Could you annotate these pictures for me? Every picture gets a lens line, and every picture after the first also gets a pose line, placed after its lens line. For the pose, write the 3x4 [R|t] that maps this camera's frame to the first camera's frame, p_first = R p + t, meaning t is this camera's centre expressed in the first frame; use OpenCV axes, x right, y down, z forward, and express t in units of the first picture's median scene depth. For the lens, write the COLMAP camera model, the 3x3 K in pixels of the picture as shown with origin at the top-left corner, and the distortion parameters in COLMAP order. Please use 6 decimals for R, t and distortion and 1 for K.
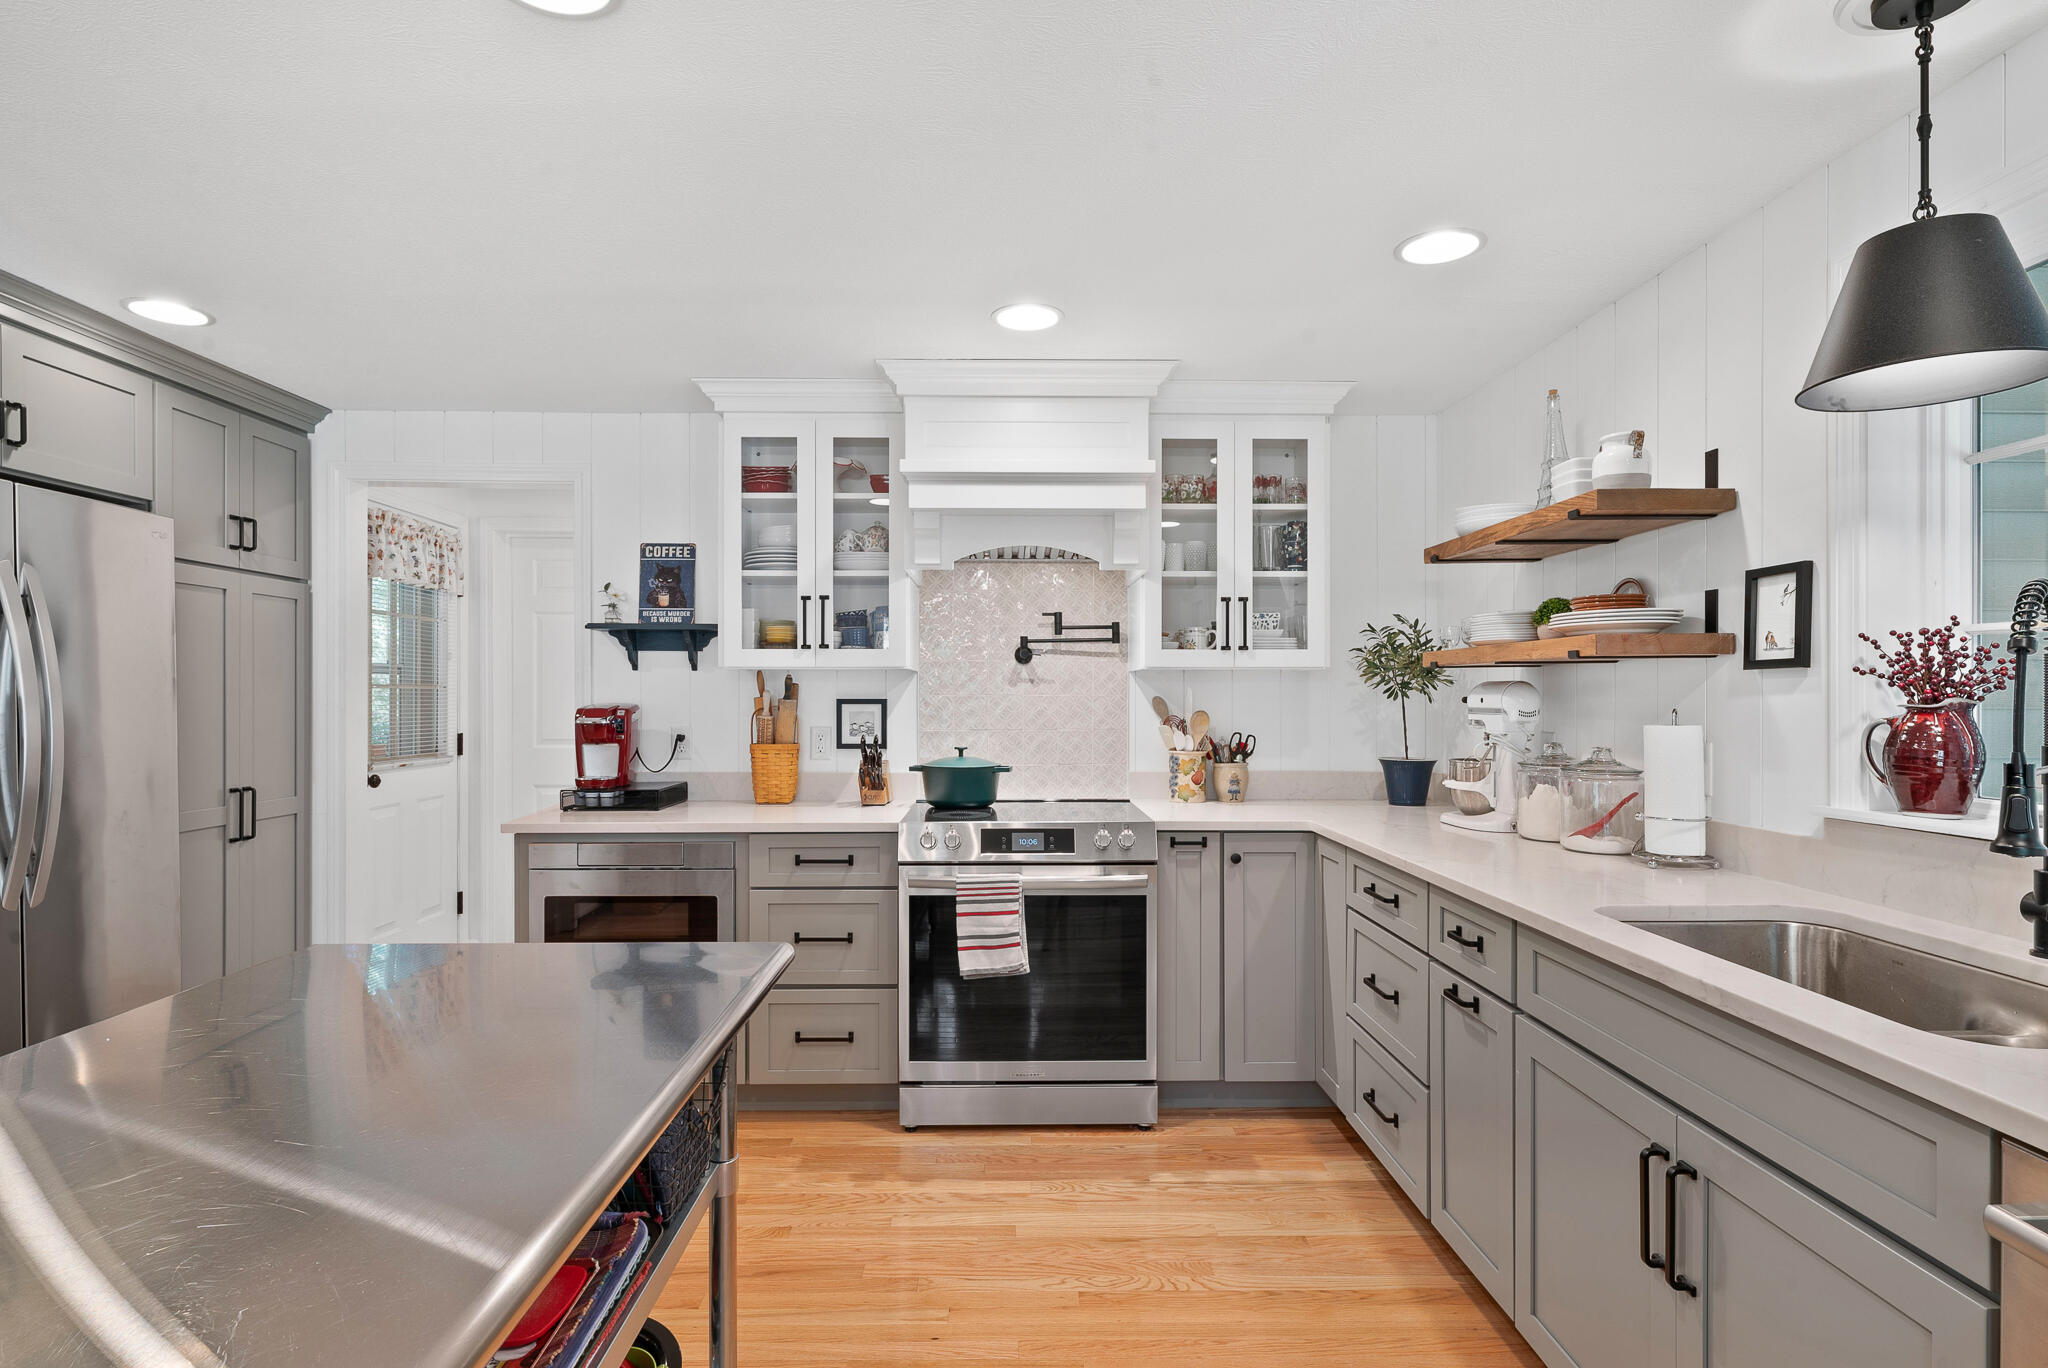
lens RADIAL K [[1050.5, 0, 1033.8], [0, 1050.5, 702.1], [0, 0, 1]] dist [-0.000753, -0.003956]
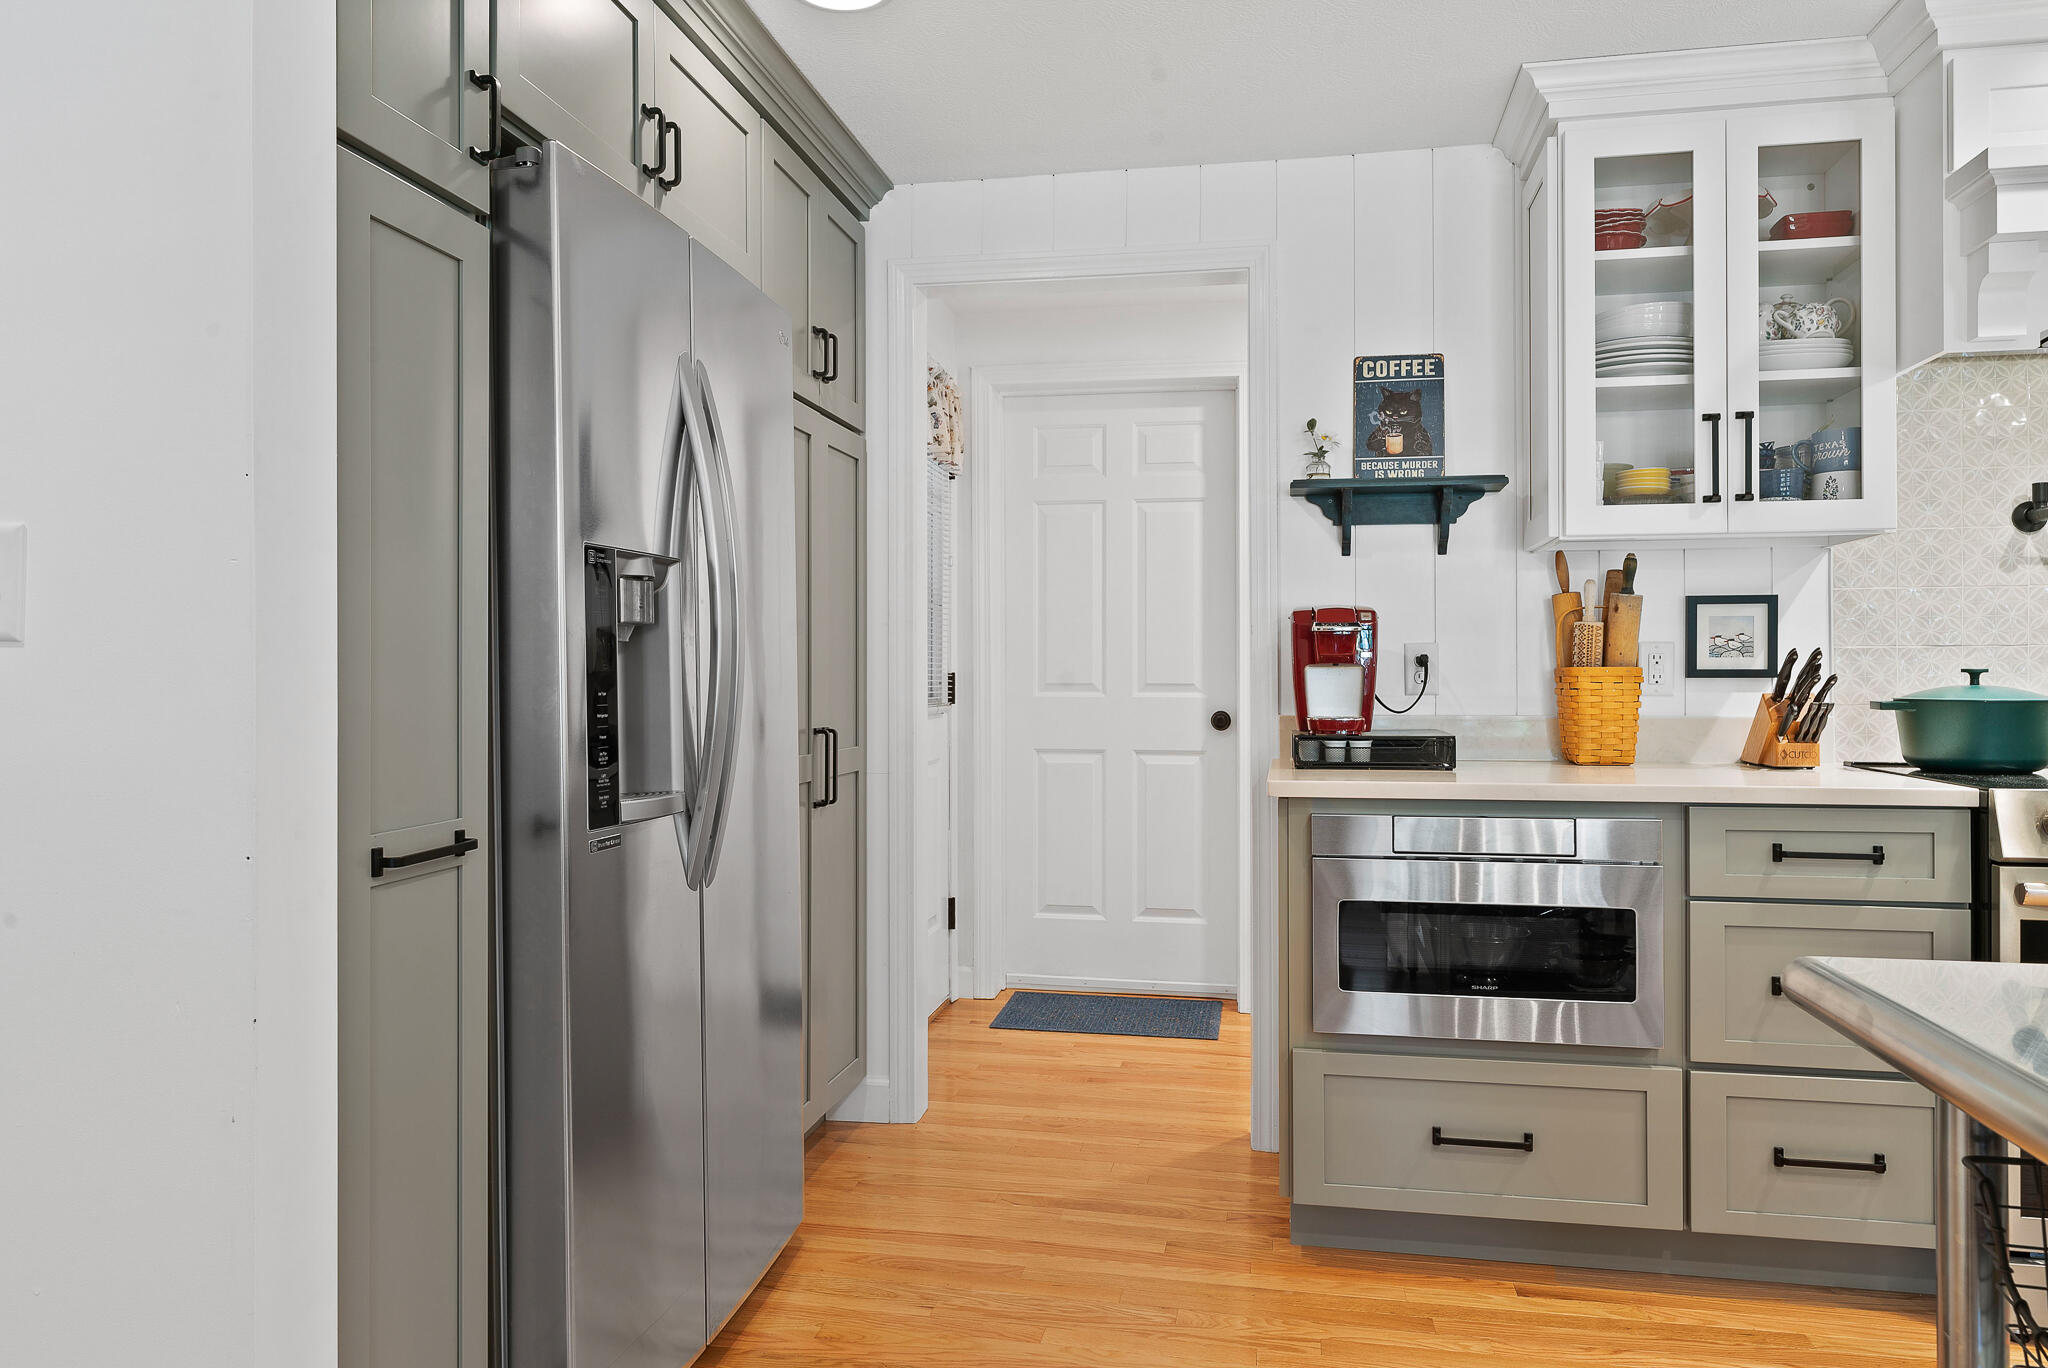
lens RADIAL K [[1385.2, 0, 1034.8], [0, 1385.2, 663.7], [0, 0, 1]] dist [-0.007647, 0.004835]
pose [[0.977673, -0.002406, -0.210119, -0.415559], [0.000084, 0.999939, -0.011057, 0.048357], [0.210133, 0.010792, 0.977613, 0.144521]]
